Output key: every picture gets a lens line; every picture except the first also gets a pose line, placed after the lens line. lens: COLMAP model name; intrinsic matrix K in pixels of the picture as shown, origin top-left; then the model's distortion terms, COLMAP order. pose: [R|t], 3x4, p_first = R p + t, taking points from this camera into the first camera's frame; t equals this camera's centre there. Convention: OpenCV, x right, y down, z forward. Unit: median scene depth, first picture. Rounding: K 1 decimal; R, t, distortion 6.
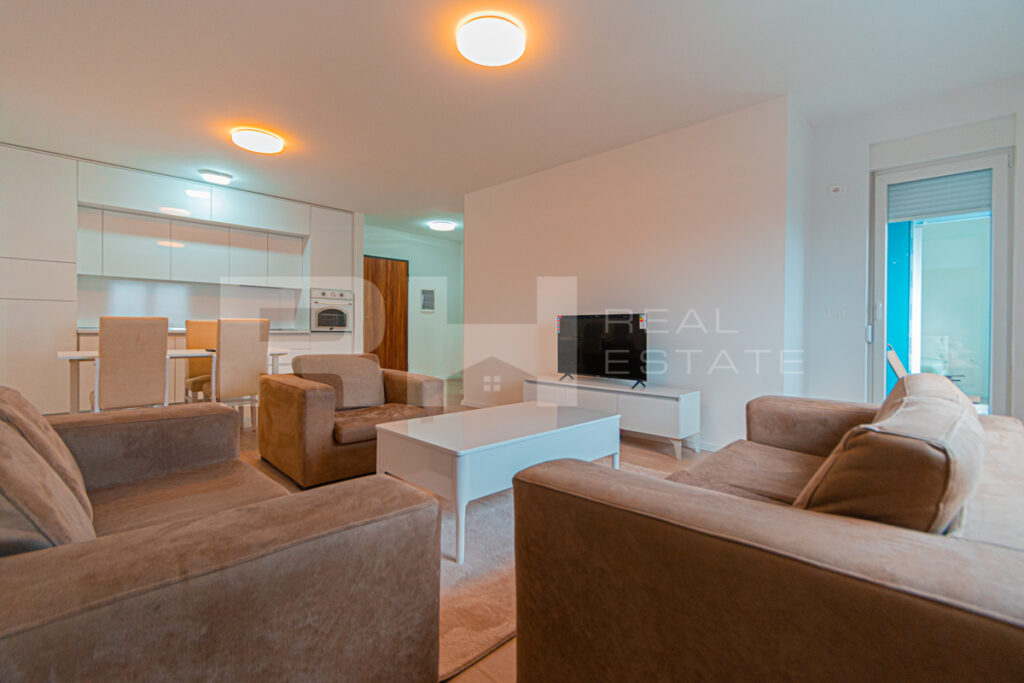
lens RADIAL K [[459.4, 0, 514.0], [0, 459.4, 333.1], [0, 0, 1]] dist [-0.001146, 0.000259]
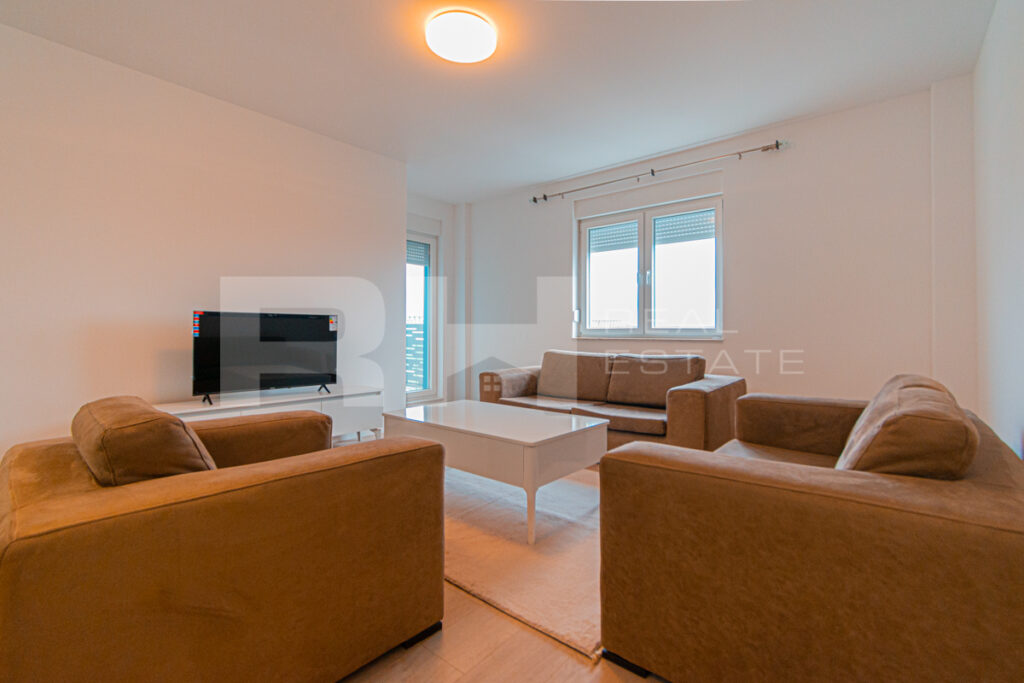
lens RADIAL K [[459.4, 0, 514.0], [0, 459.4, 333.1], [0, 0, 1]] dist [-0.001146, 0.000259]
pose [[-0.076223, -0.002742, 0.997087, -0.851699], [0.000465, 0.999996, 0.002786, -0.008656], [-0.997091, 0.000676, -0.076221, 0.812144]]
